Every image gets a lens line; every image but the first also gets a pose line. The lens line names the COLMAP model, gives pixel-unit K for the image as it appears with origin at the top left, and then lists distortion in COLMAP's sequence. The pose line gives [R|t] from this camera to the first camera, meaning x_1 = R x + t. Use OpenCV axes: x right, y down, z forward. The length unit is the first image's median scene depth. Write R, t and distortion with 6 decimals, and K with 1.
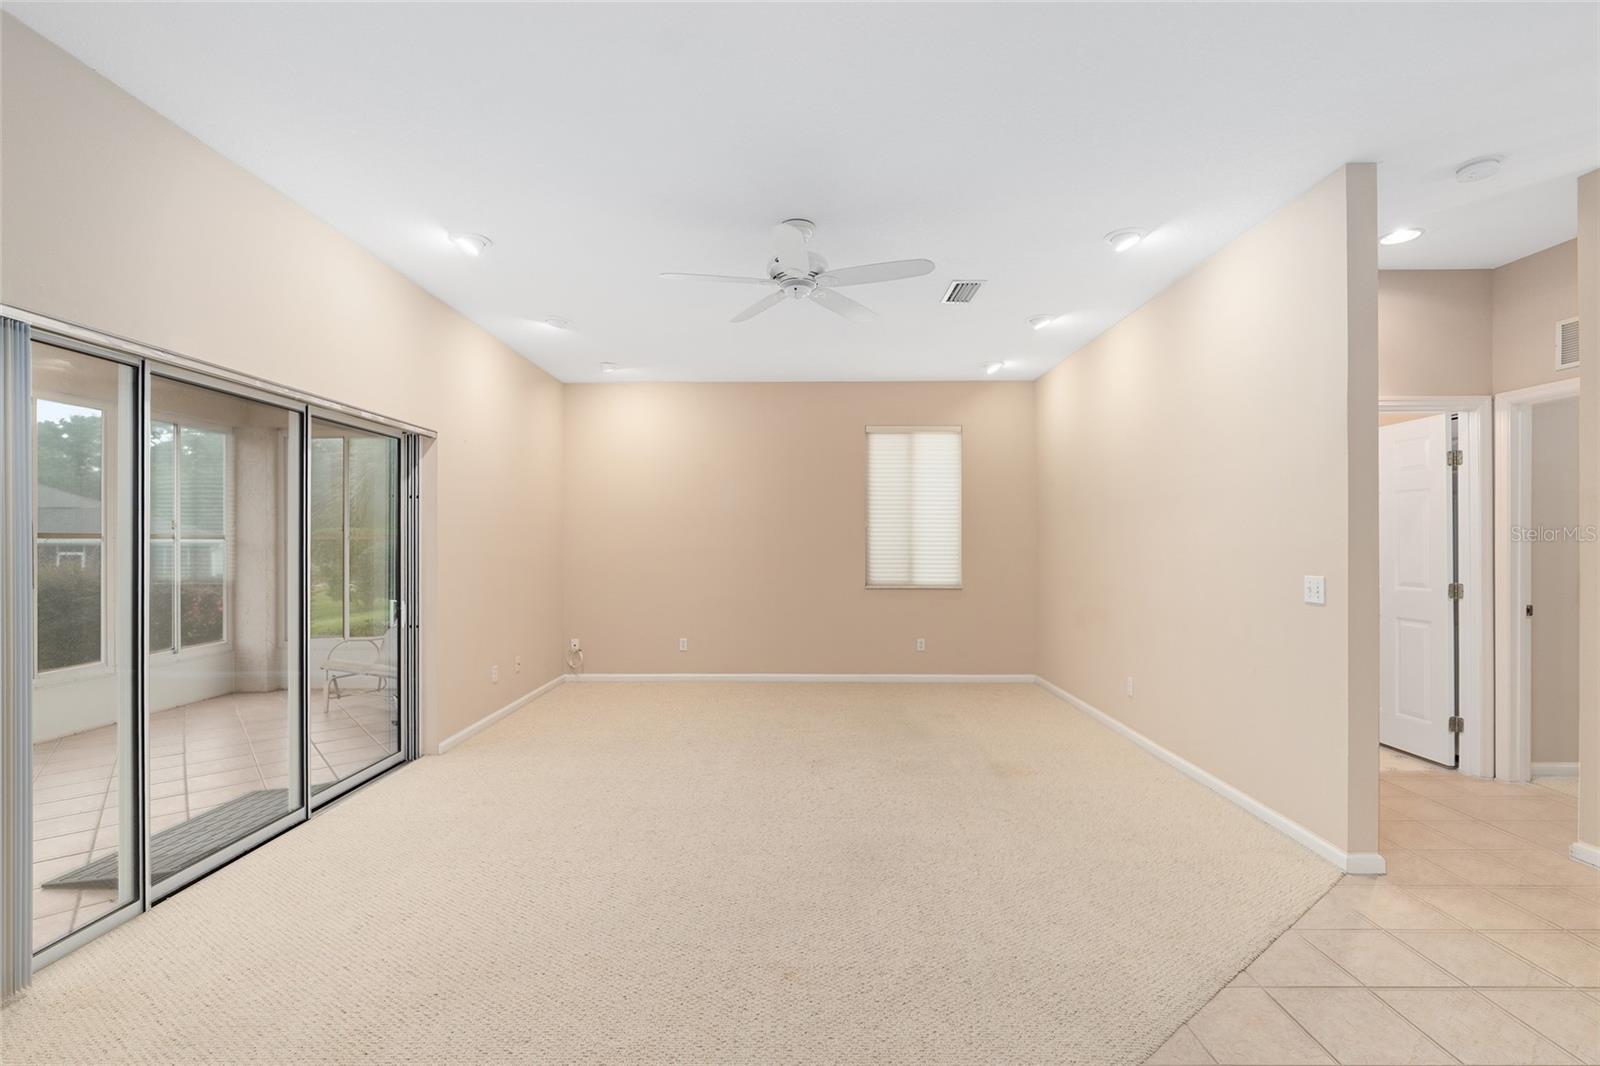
lens RADIAL K [[698.0, 0, 797.9], [0, 698.0, 541.1], [0, 0, 1]] dist [-0.005751, -0.001323]
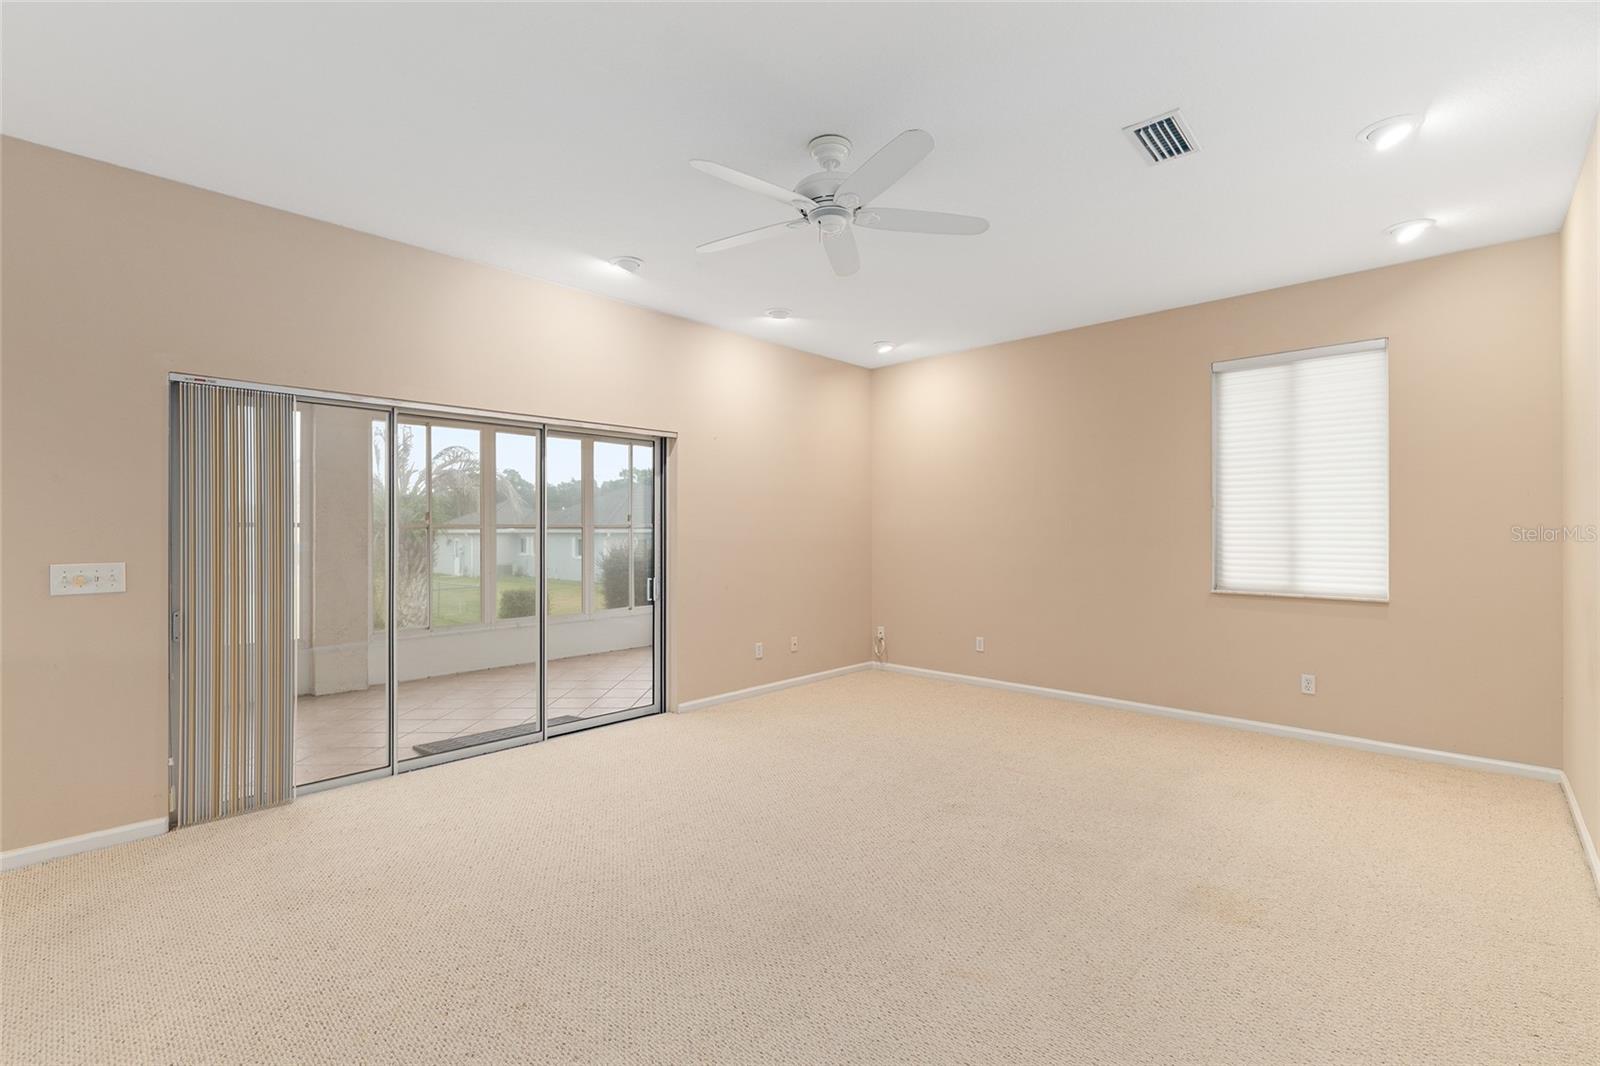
lens RADIAL K [[711.3, 0, 798.0], [0, 711.3, 530.3], [0, 0, 1]] dist [-0.003354, -0.000436]
pose [[0.725947, -0.000898, -0.687750, 0.305673], [0.002566, 0.999996, 0.001403, 0.002130], [0.687746, -0.002783, 0.725946, 0.201404]]
